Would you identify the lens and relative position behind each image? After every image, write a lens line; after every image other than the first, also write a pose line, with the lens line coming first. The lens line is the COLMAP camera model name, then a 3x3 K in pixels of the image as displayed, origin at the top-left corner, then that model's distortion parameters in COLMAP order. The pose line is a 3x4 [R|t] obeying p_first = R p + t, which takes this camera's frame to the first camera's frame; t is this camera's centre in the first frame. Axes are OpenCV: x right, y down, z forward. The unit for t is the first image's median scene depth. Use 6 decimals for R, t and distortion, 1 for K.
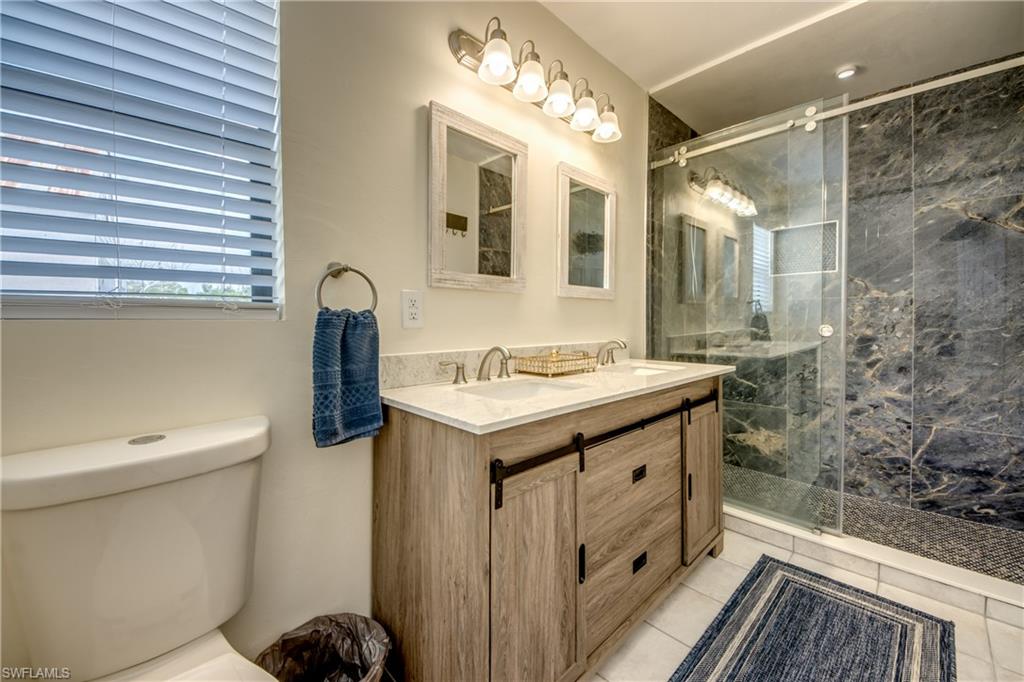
lens RADIAL K [[398.8, 0, 520.0], [0, 398.8, 326.1], [0, 0, 1]] dist [0.018063, -0.012418]
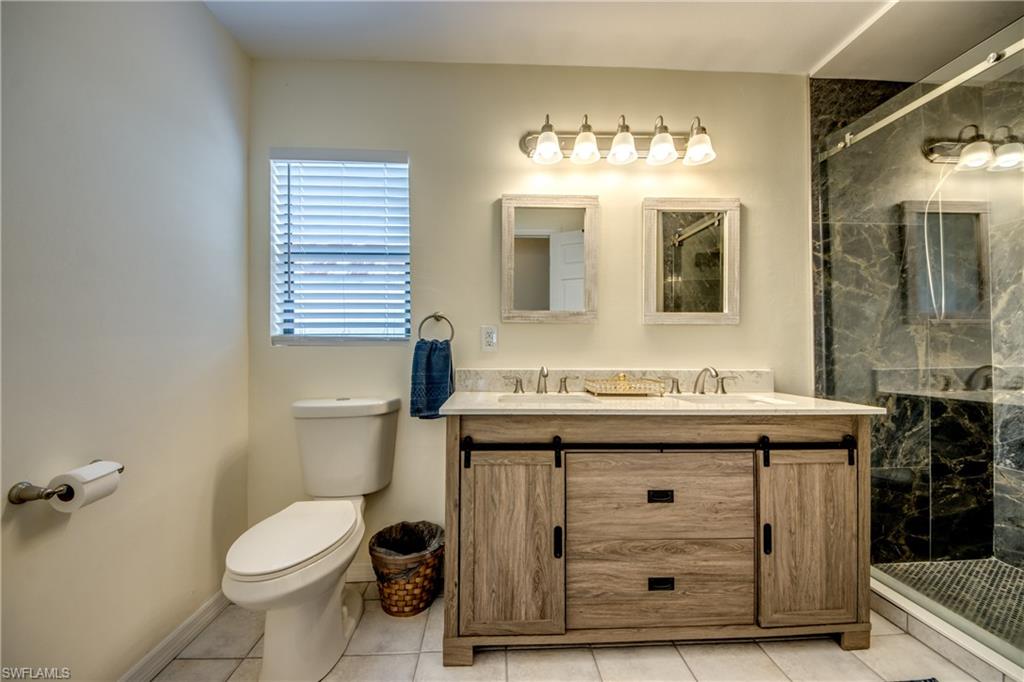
lens RADIAL K [[398.8, 0, 514.3], [0, 398.8, 341.5], [0, 0, 1]] dist [0.018063, -0.012418]
pose [[0.749304, -0.008937, -0.662166, 0.739947], [-0.012075, 0.999558, -0.027155, 0.005498], [0.662116, 0.028343, 0.748865, -0.030696]]
